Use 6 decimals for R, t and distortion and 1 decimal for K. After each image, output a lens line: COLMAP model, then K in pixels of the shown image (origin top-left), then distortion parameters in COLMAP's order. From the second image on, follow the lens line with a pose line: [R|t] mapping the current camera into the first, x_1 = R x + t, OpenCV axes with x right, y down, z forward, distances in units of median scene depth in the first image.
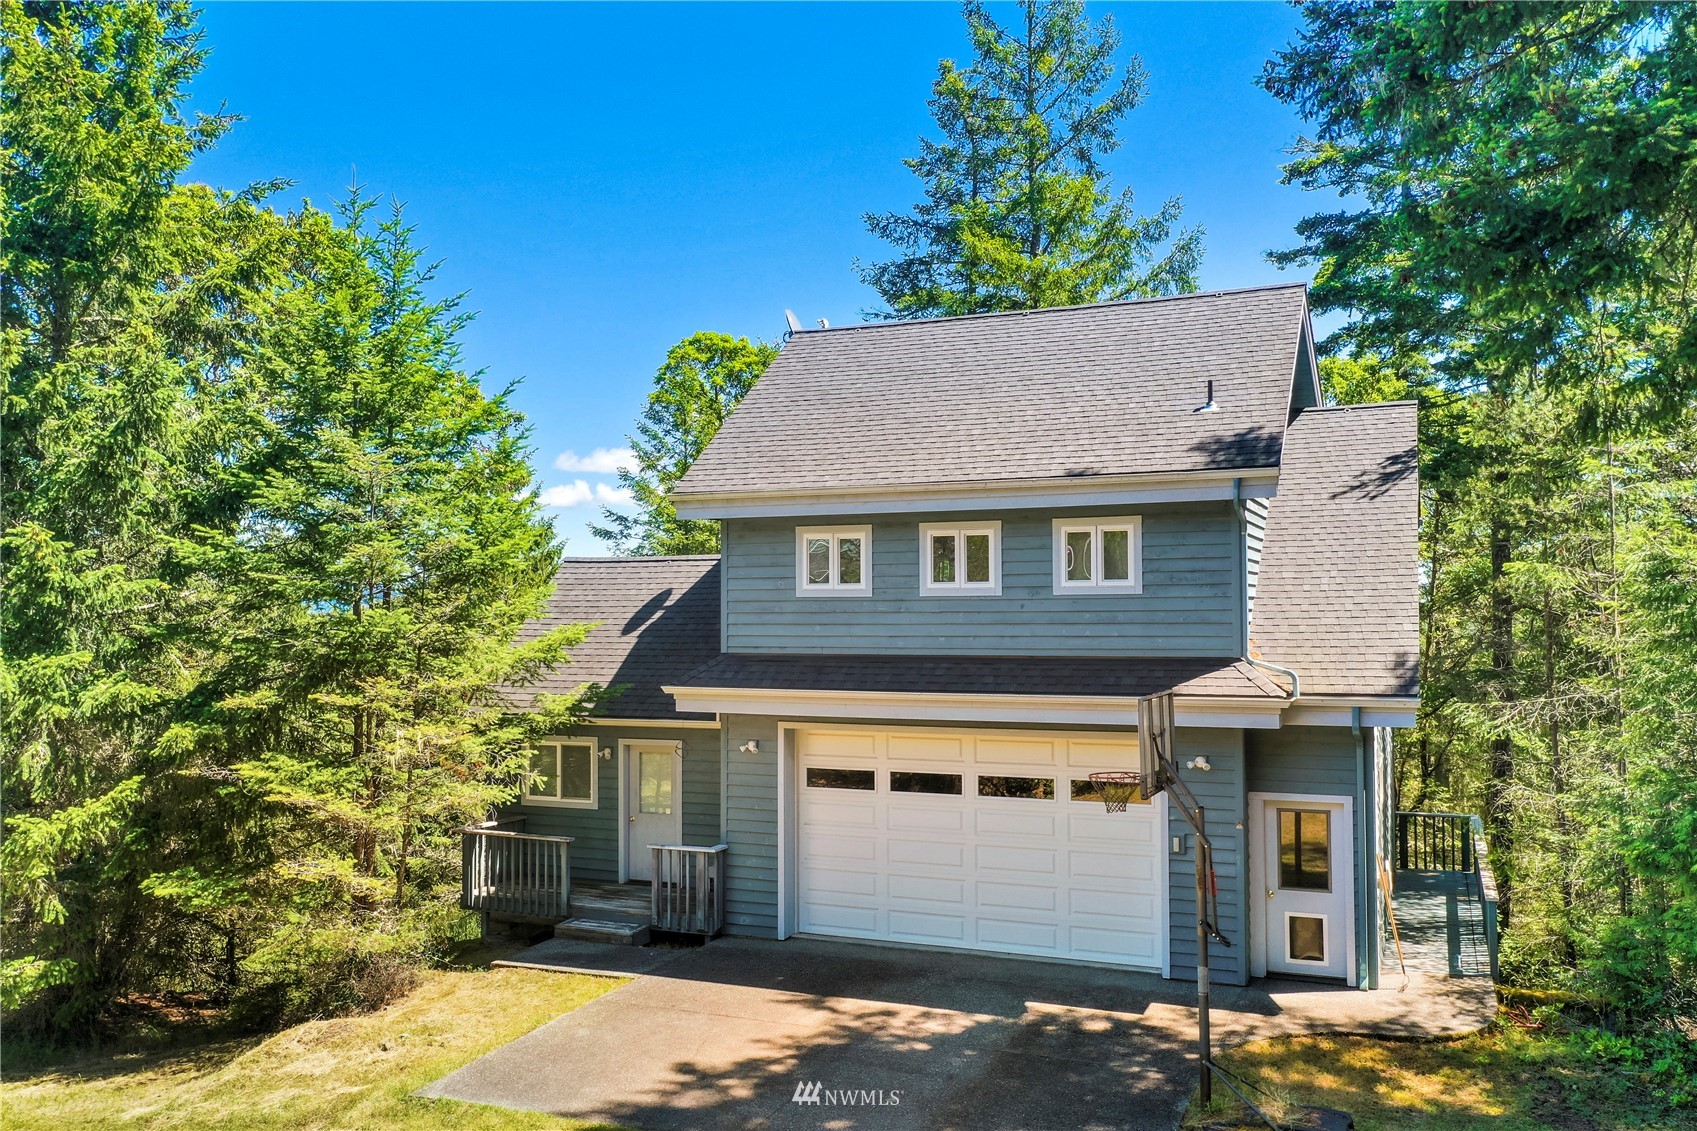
lens RADIAL K [[1374.3, 0, 848.5], [0, 1374.3, 565.5], [0, 0, 1]] dist [0.005376, 0.003588]
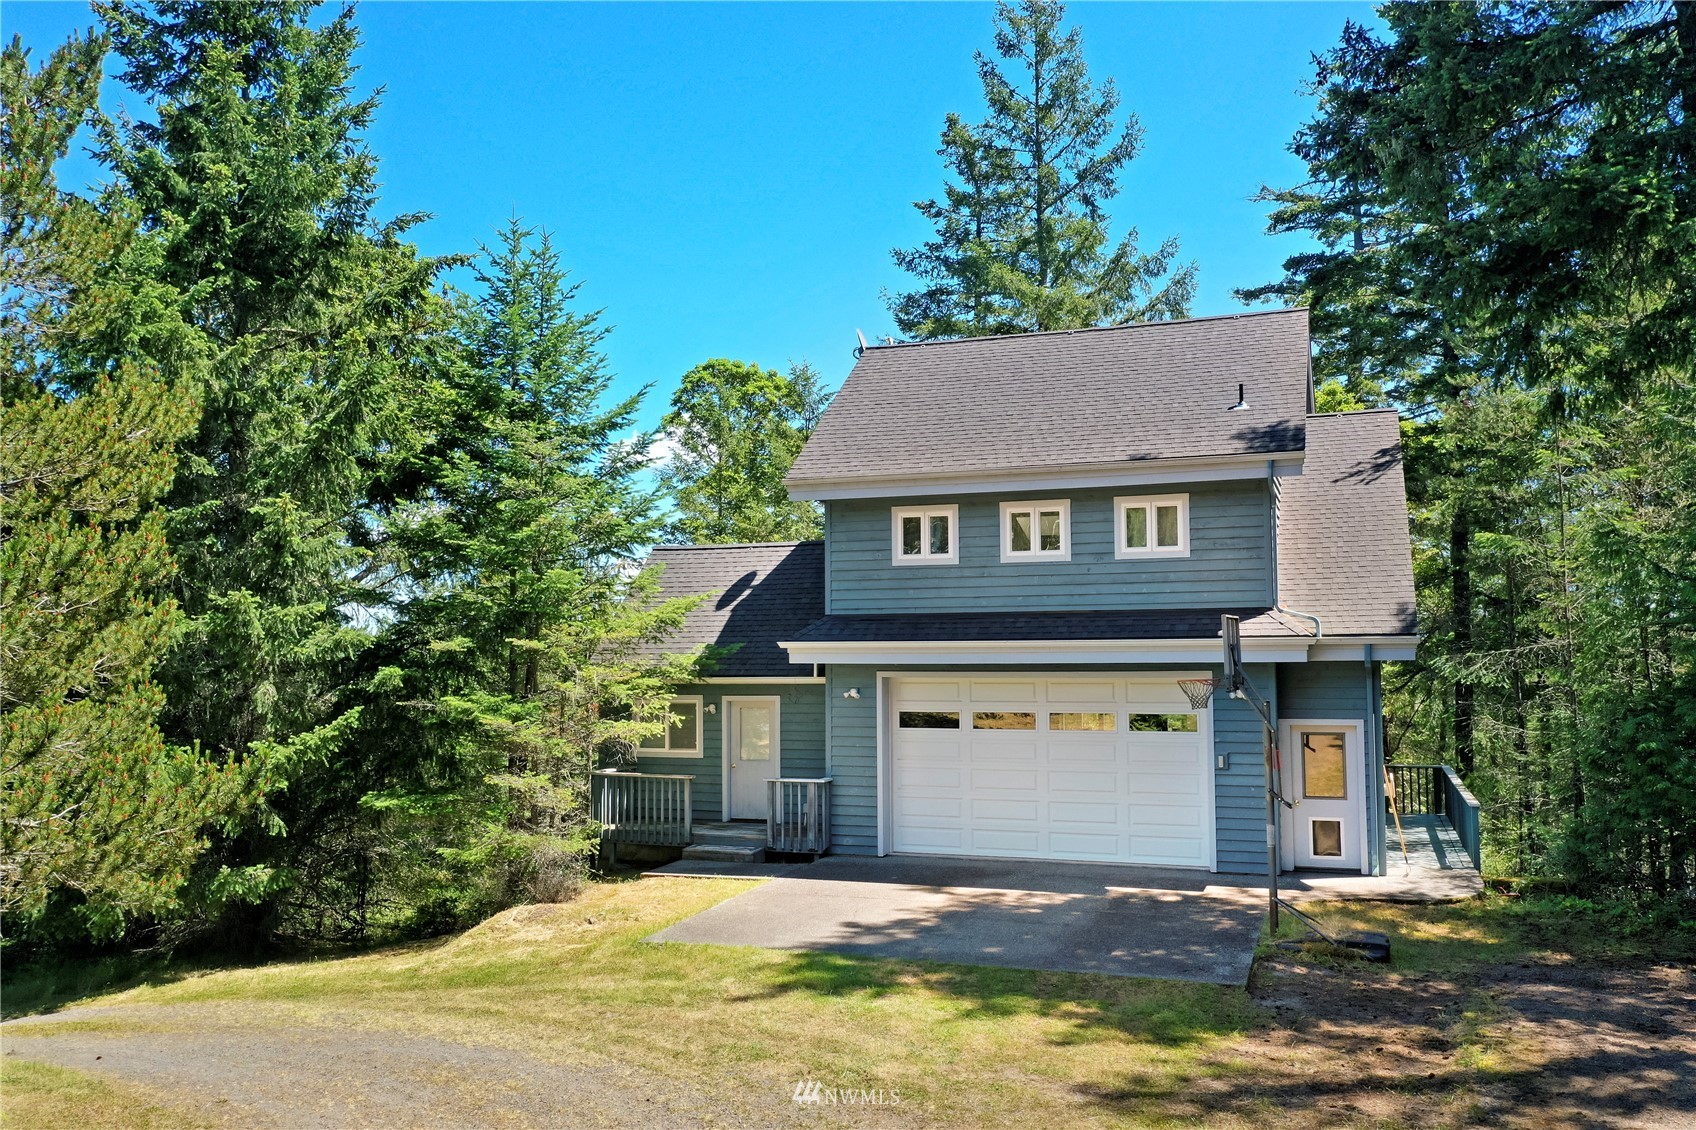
lens RADIAL K [[1376.5, 0, 846.6], [0, 1376.5, 561.7], [0, 0, 1]] dist [0.003403, 0.002501]
pose [[0.998881, 0.001057, 0.047275, -0.133110], [0.000426, 0.999508, -0.031363, 0.056290], [-0.047285, 0.031348, 0.998389, -0.183258]]
